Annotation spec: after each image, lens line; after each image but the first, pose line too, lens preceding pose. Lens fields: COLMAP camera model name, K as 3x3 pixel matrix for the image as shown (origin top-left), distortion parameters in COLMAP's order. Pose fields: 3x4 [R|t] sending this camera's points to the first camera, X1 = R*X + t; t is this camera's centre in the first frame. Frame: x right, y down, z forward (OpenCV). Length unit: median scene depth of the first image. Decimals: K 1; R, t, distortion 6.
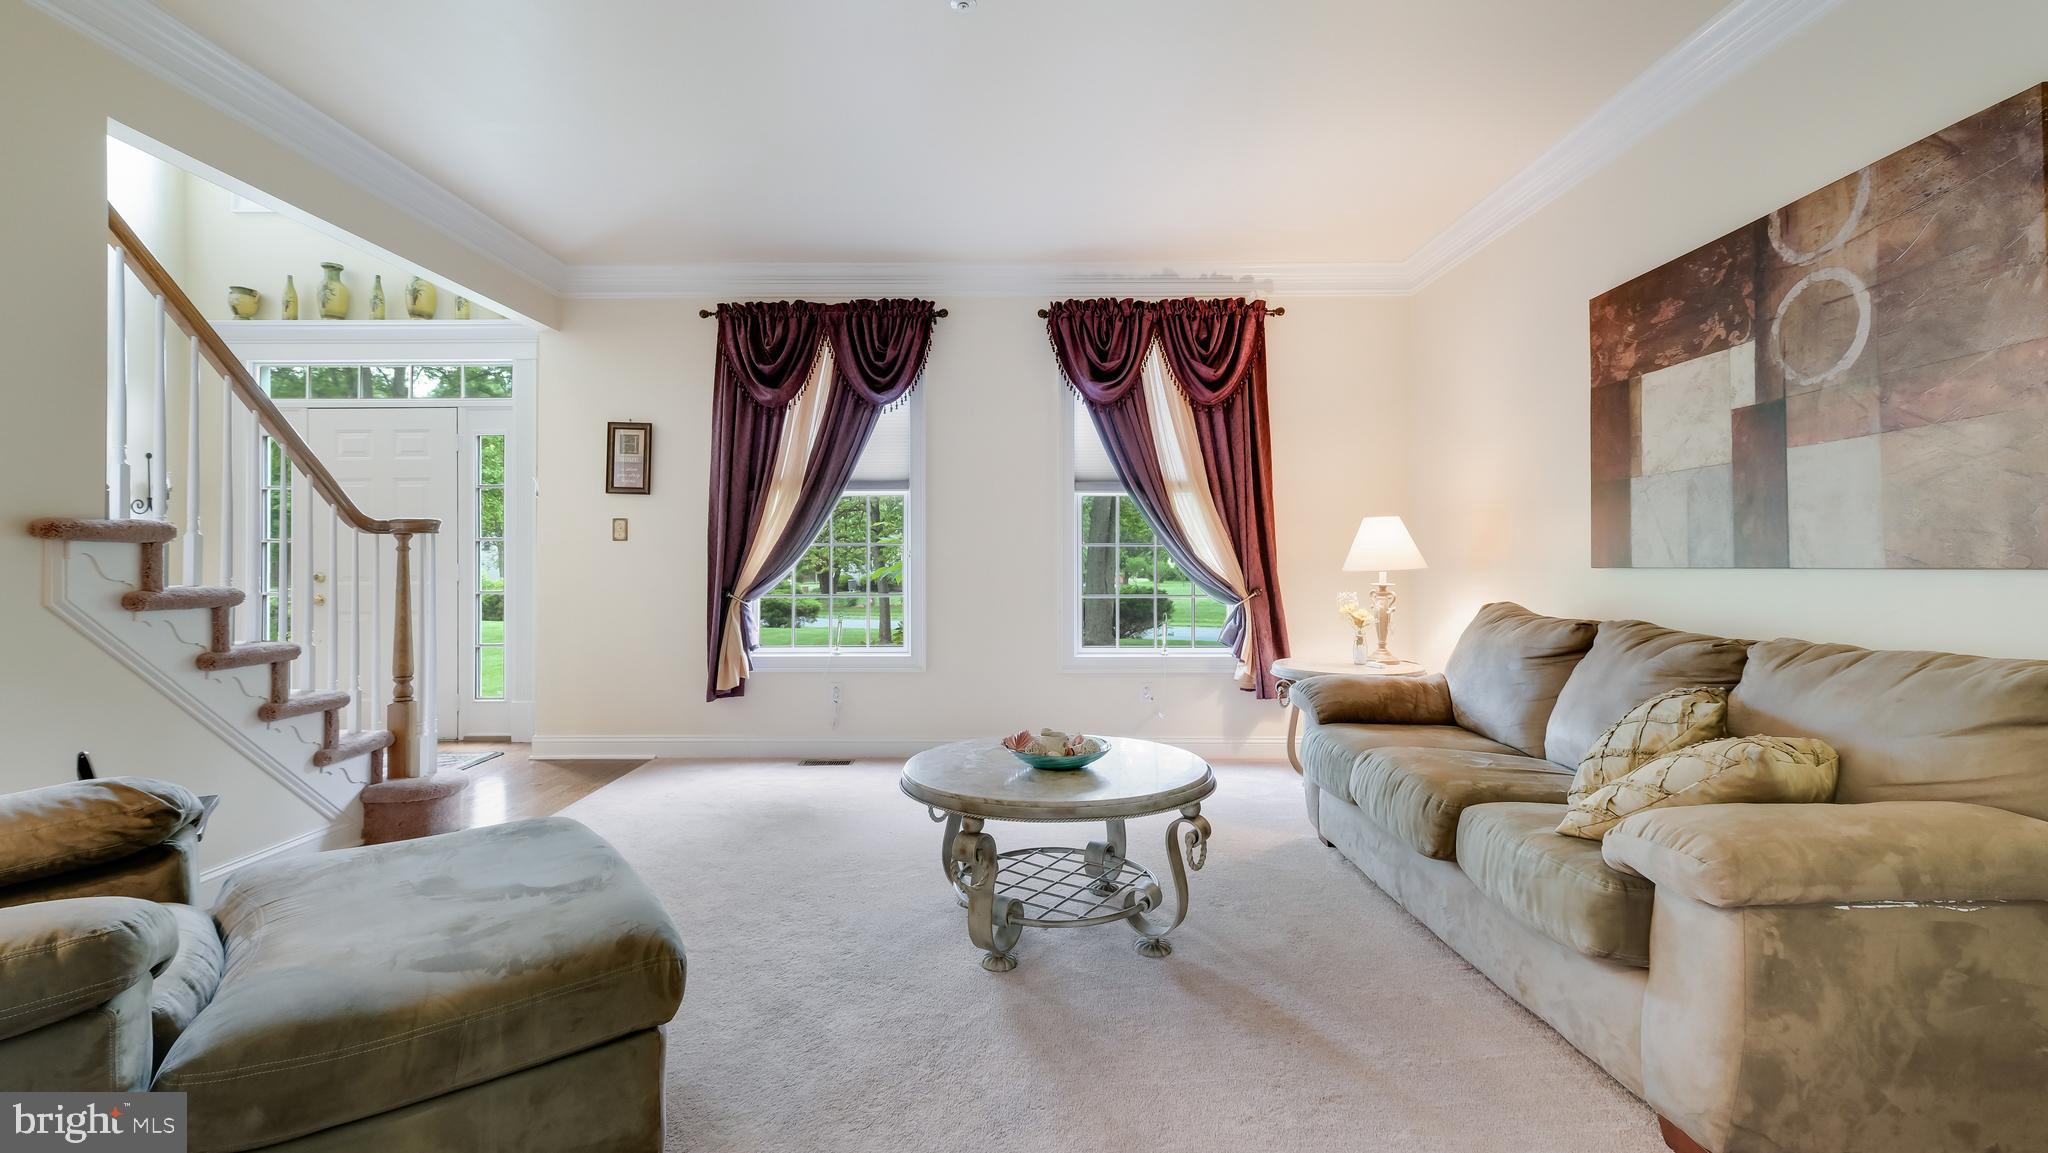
lens RADIAL K [[916.2, 0, 1023.1], [0, 916.2, 556.6], [0, 0, 1]] dist [0.003650, 0.000439]
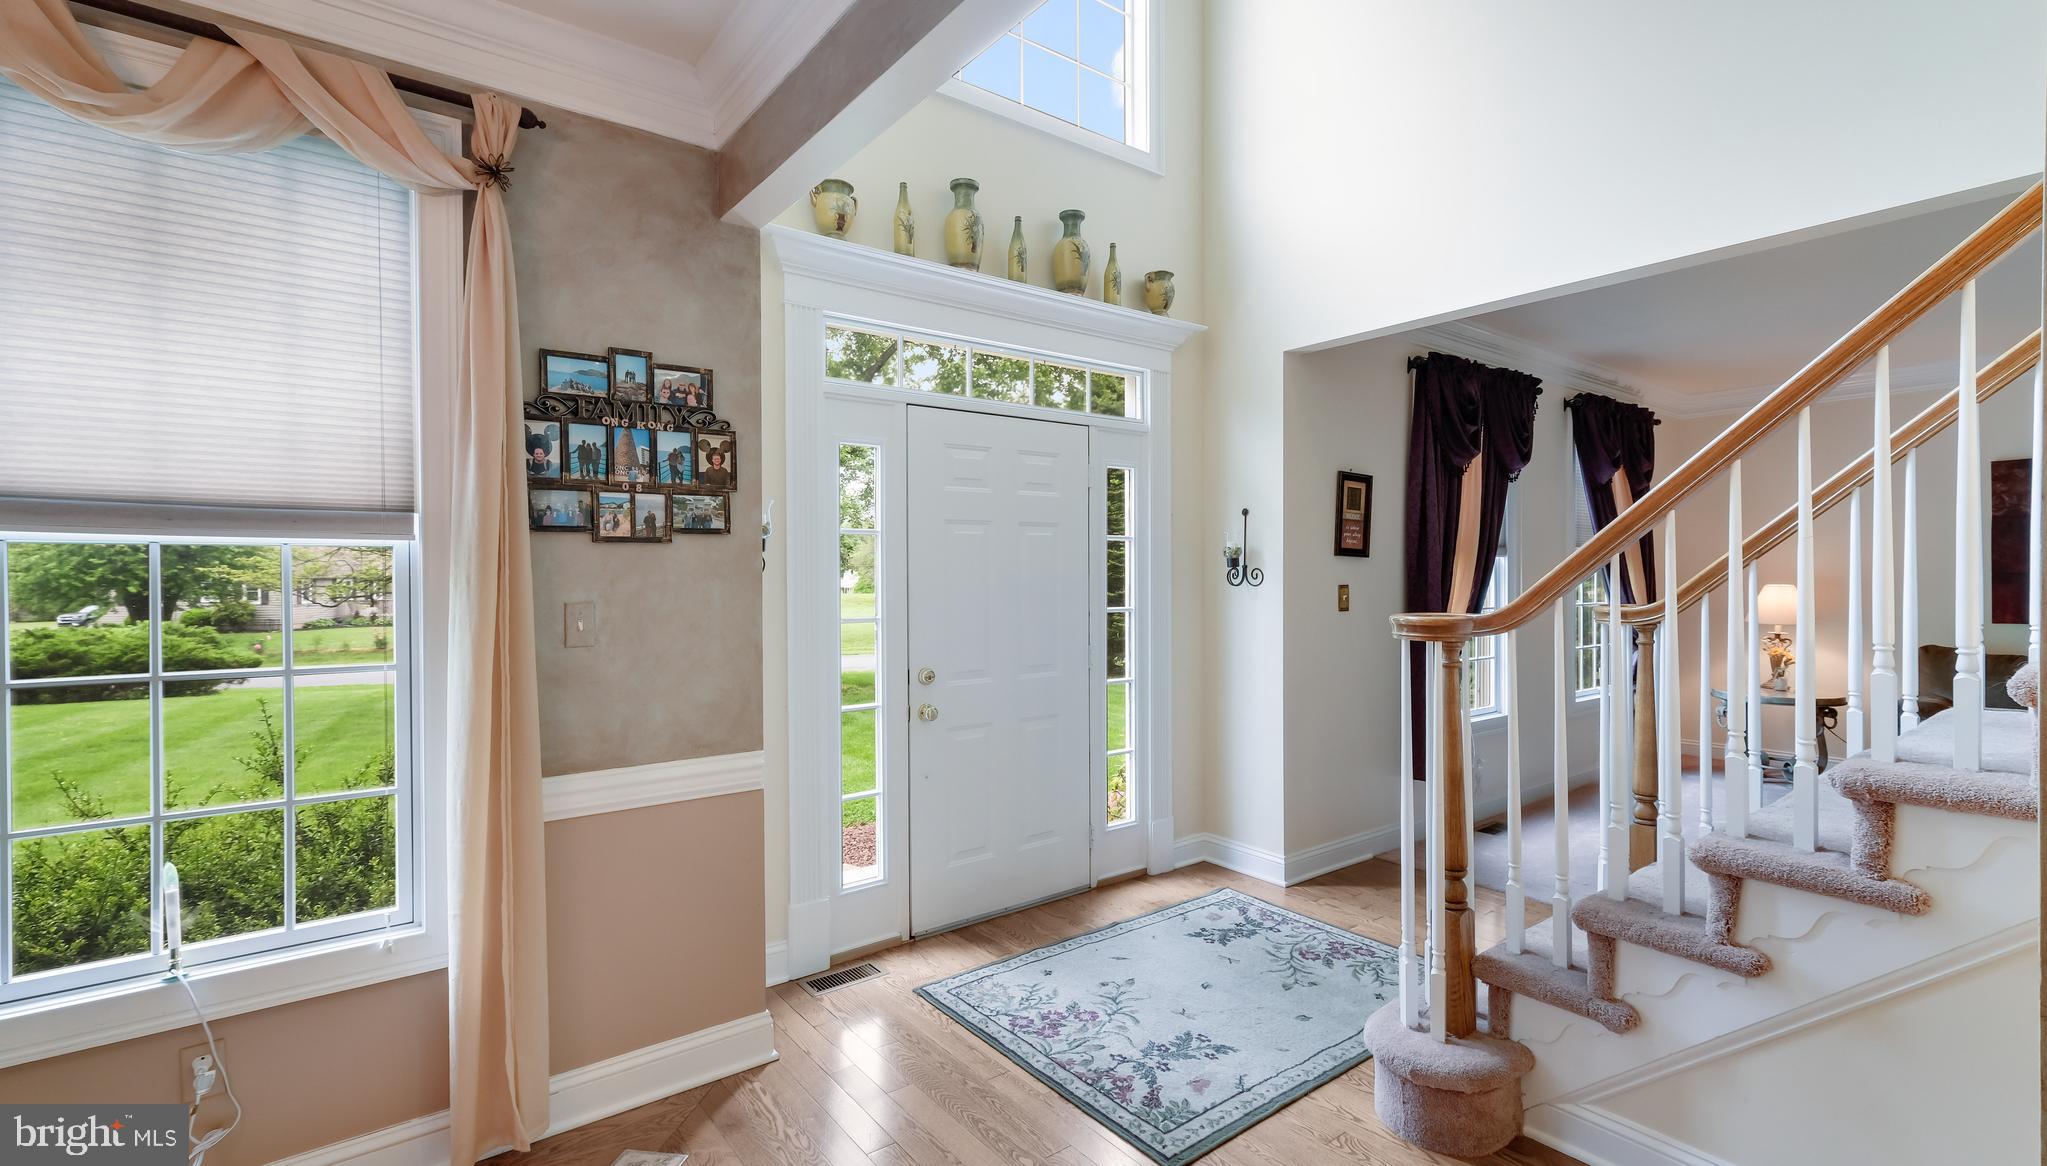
lens RADIAL K [[924.5, 0, 1027.6], [0, 924.5, 584.7], [0, 0, 1]] dist [0.001486, 0.000534]
pose [[0.783674, -0.004775, 0.621154, -1.209137], [0.003251, 0.999988, 0.003586, -0.045730], [-0.621164, -0.000791, 0.783680, 0.510163]]
